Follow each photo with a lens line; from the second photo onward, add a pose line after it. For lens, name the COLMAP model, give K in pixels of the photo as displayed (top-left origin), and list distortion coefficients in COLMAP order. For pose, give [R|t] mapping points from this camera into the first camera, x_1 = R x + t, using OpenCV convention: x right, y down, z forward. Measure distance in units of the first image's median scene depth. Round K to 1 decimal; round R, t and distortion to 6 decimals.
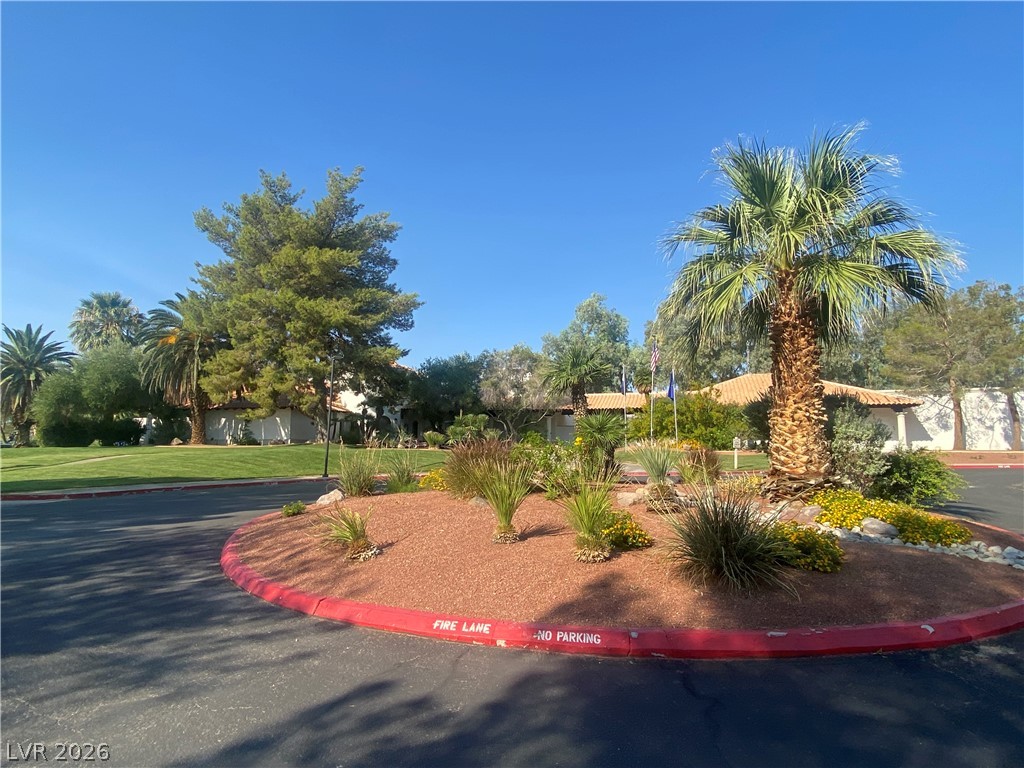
lens RADIAL K [[575.0, 0, 510.5], [0, 575.0, 386.5], [0, 0, 1]] dist [-0.031757, -0.003210]
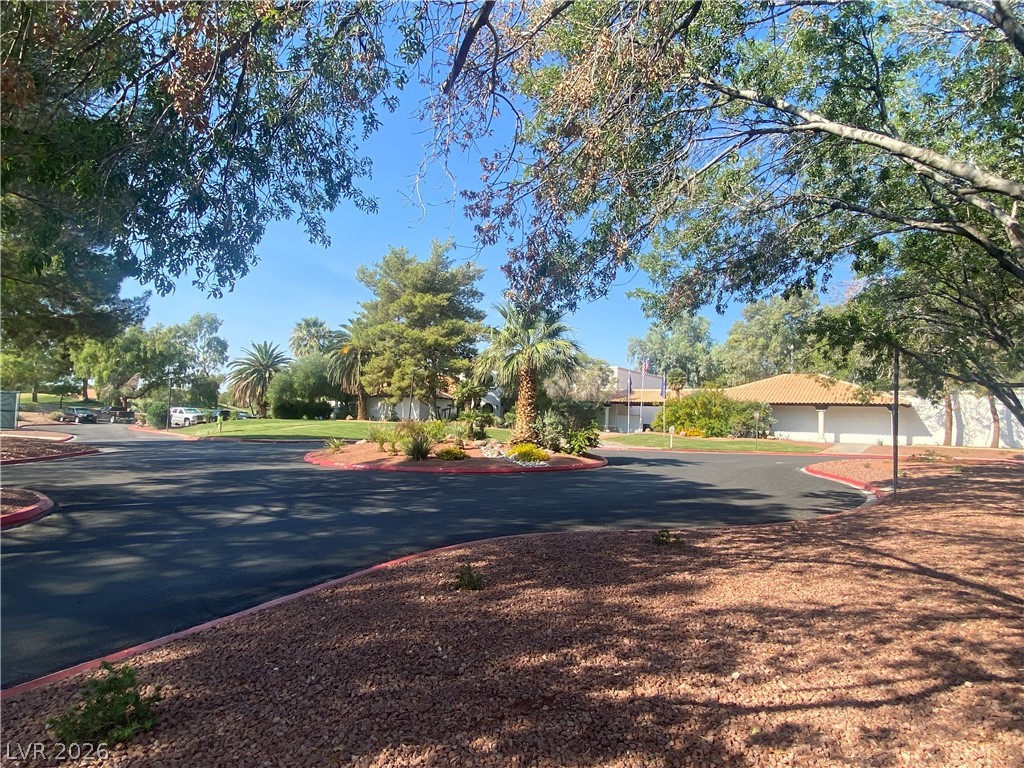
lens RADIAL K [[575.0, 0, 513.7], [0, 575.0, 381.0], [0, 0, 1]] dist [-0.031757, -0.003210]
pose [[0.951284, 0.009995, -0.308155, 0.310235], [-0.004663, 0.999826, 0.018036, -0.031347], [0.308281, -0.015720, 0.951165, -0.325431]]
